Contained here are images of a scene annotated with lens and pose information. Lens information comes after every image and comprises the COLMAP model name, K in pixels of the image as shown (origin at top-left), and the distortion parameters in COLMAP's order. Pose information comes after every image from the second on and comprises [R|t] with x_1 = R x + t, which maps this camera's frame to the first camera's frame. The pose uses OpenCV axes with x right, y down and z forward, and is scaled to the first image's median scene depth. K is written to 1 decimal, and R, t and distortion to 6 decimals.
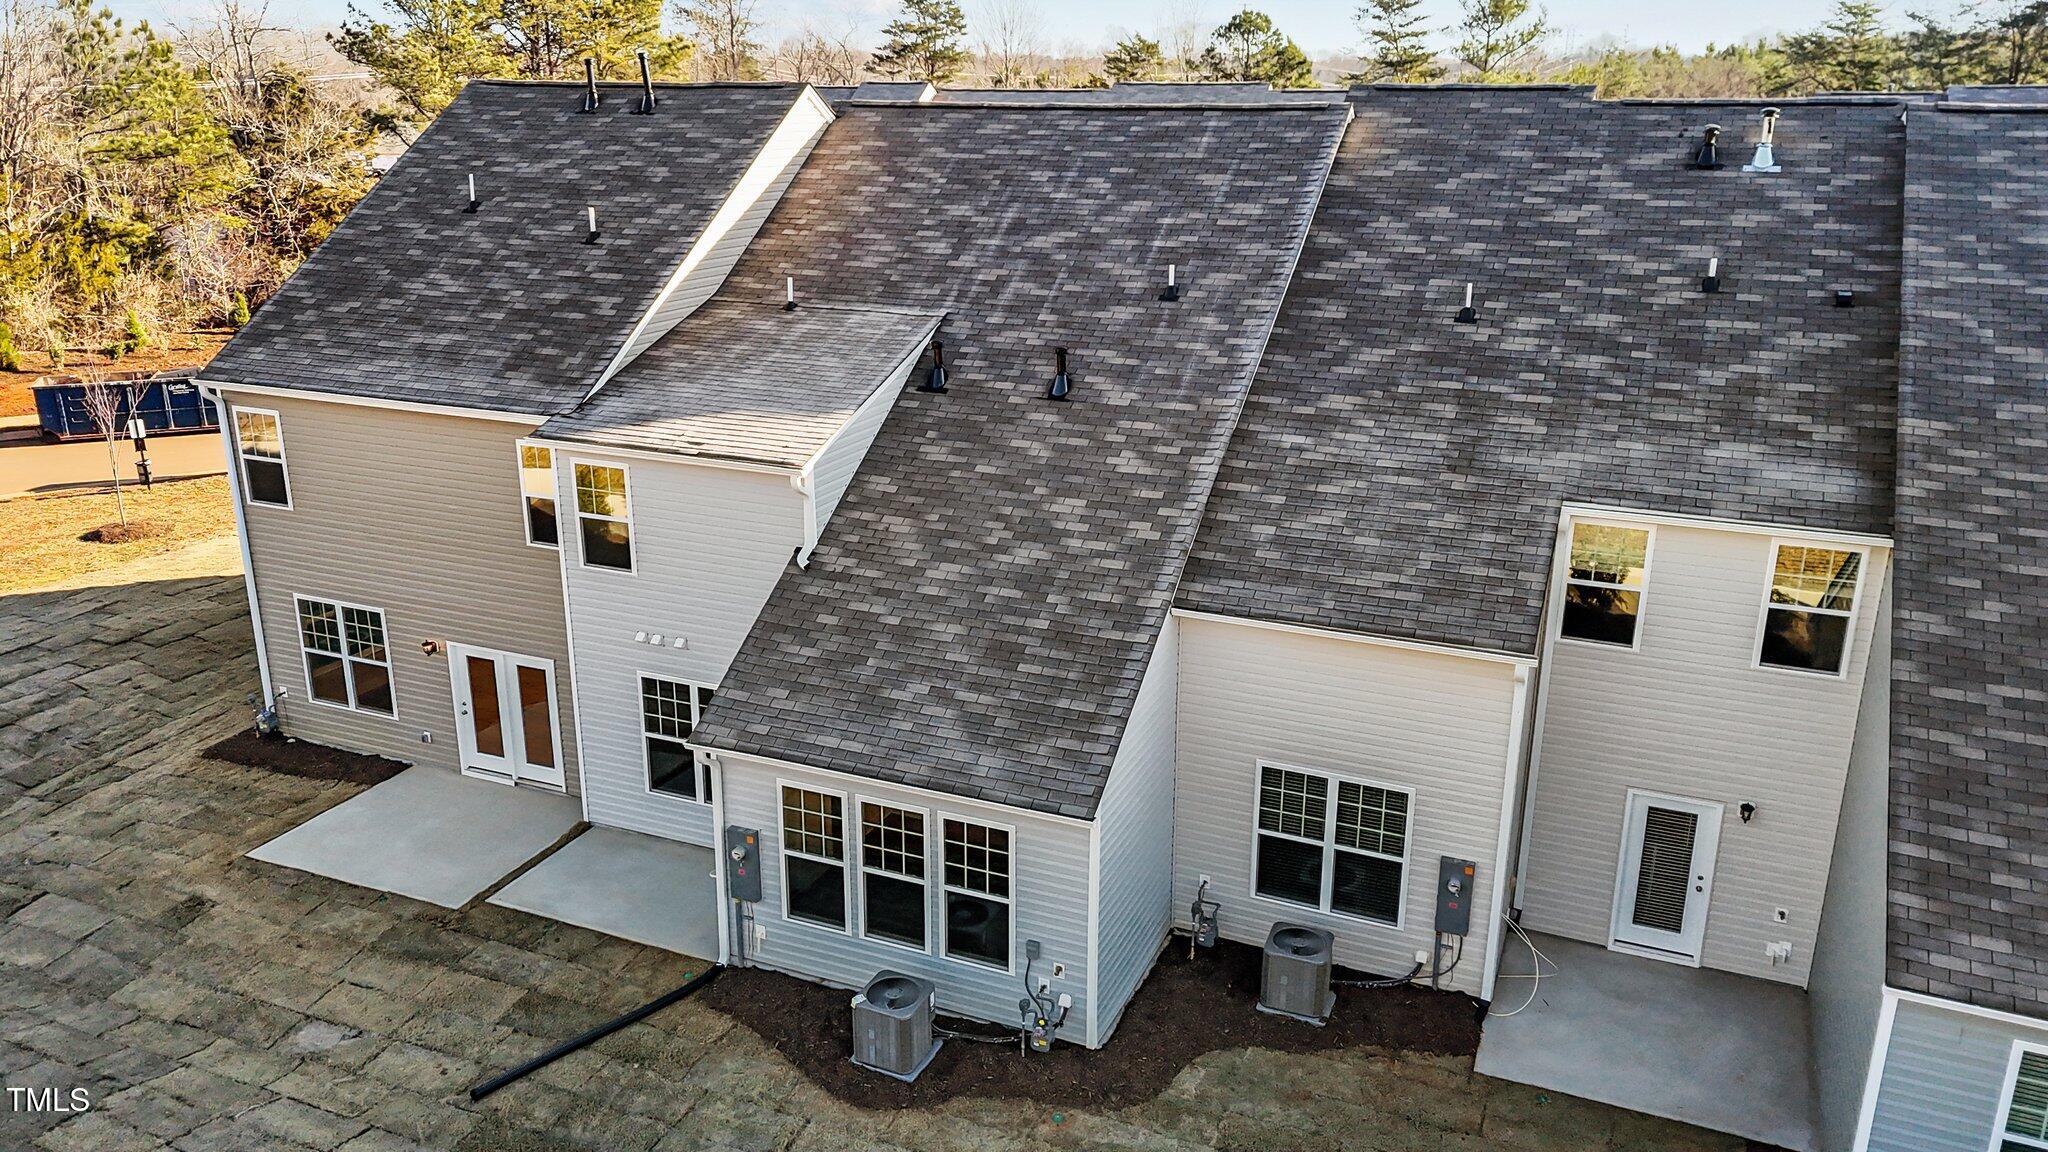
lens RADIAL K [[1507.6, 0, 1018.9], [0, 1507.6, 568.4], [0, 0, 1]] dist [0.090418, -0.089308]
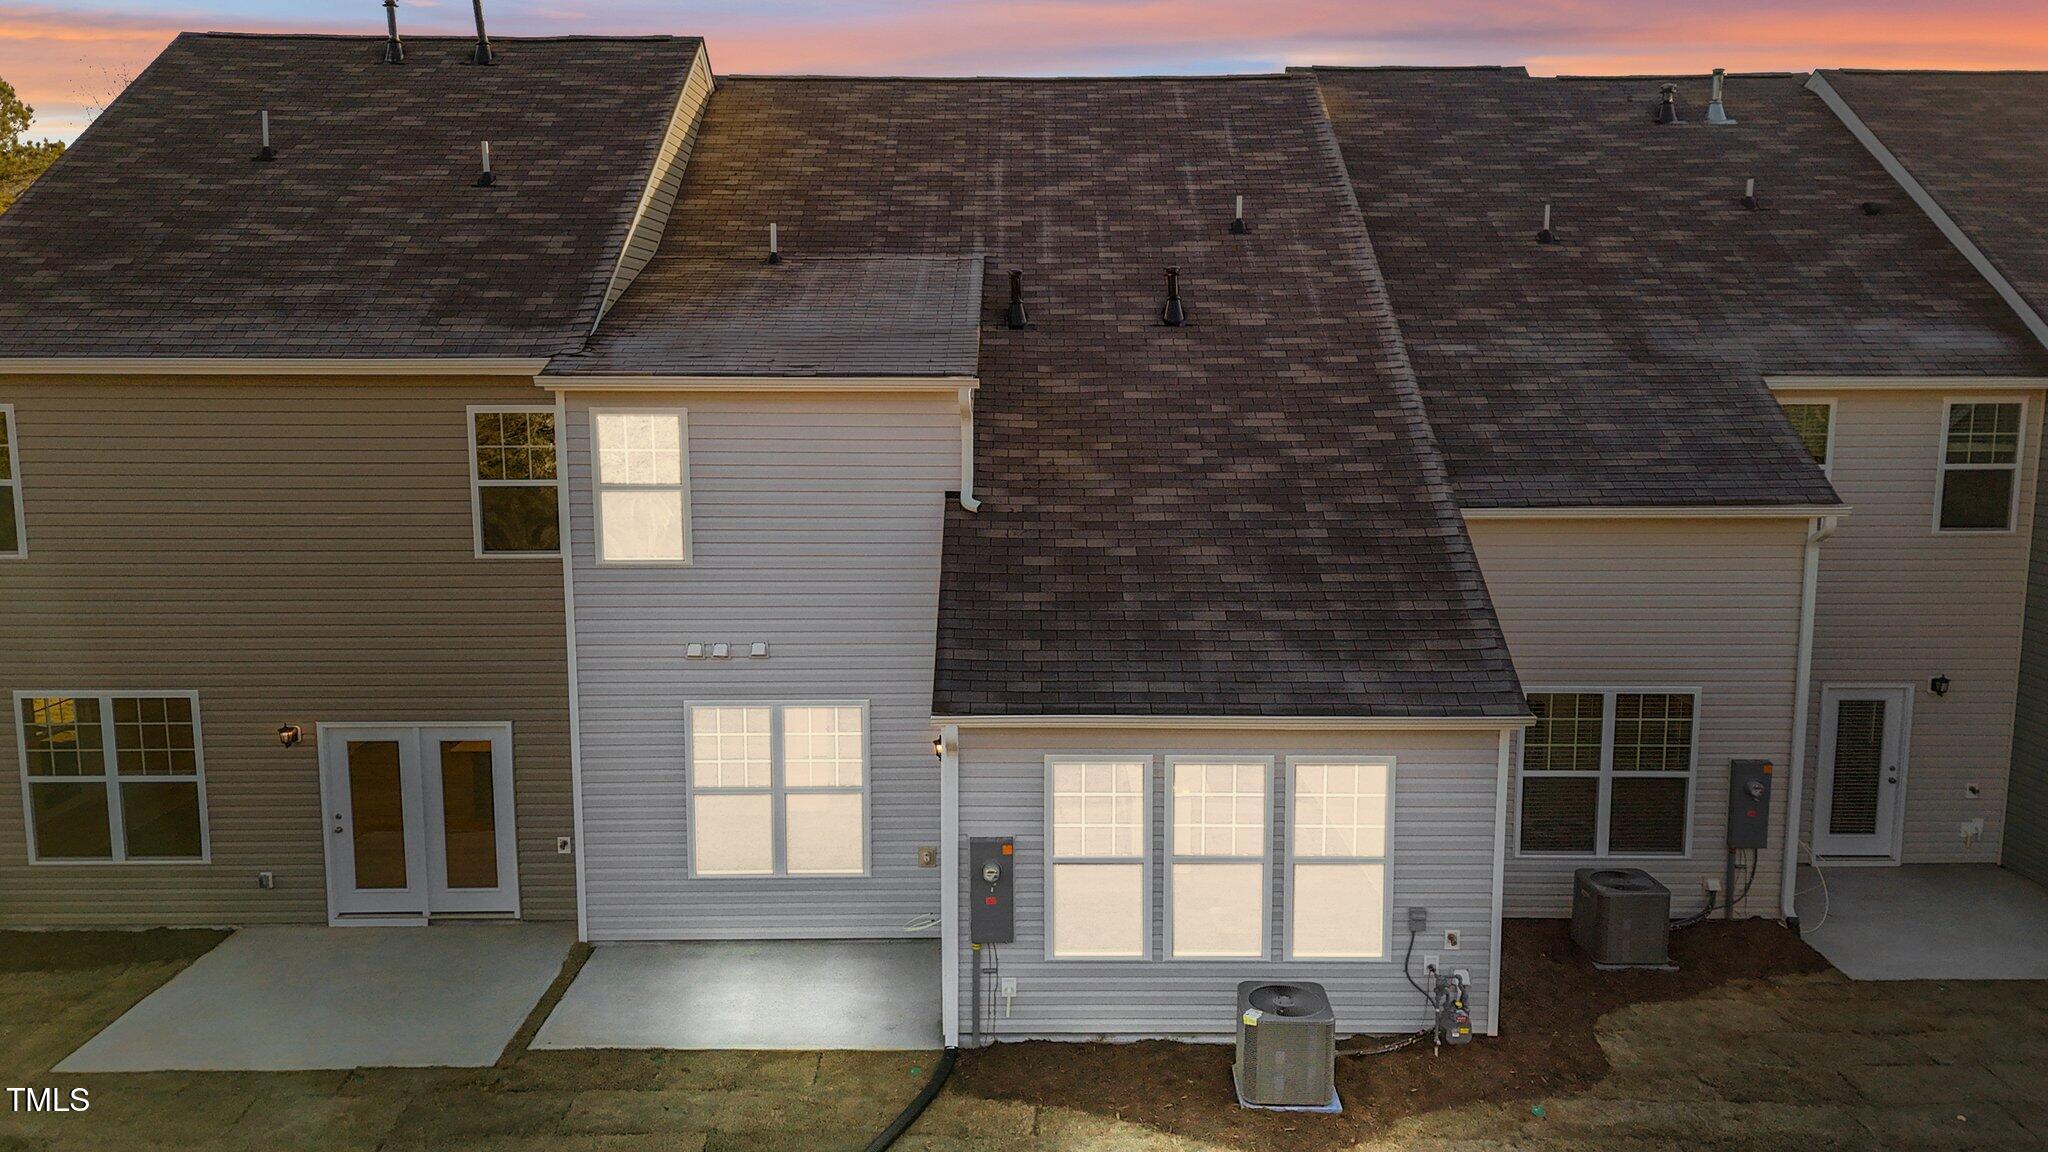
lens RADIAL K [[1507.6, 0, 1018.9], [0, 1507.6, 568.4], [0, 0, 1]] dist [0.090418, -0.089308]
pose [[0.916623, -0.061314, 0.395022, -0.379361], [0.125553, 0.982320, -0.138863, 0.123380], [-0.379524, 0.176881, 0.908116, 0.259643]]
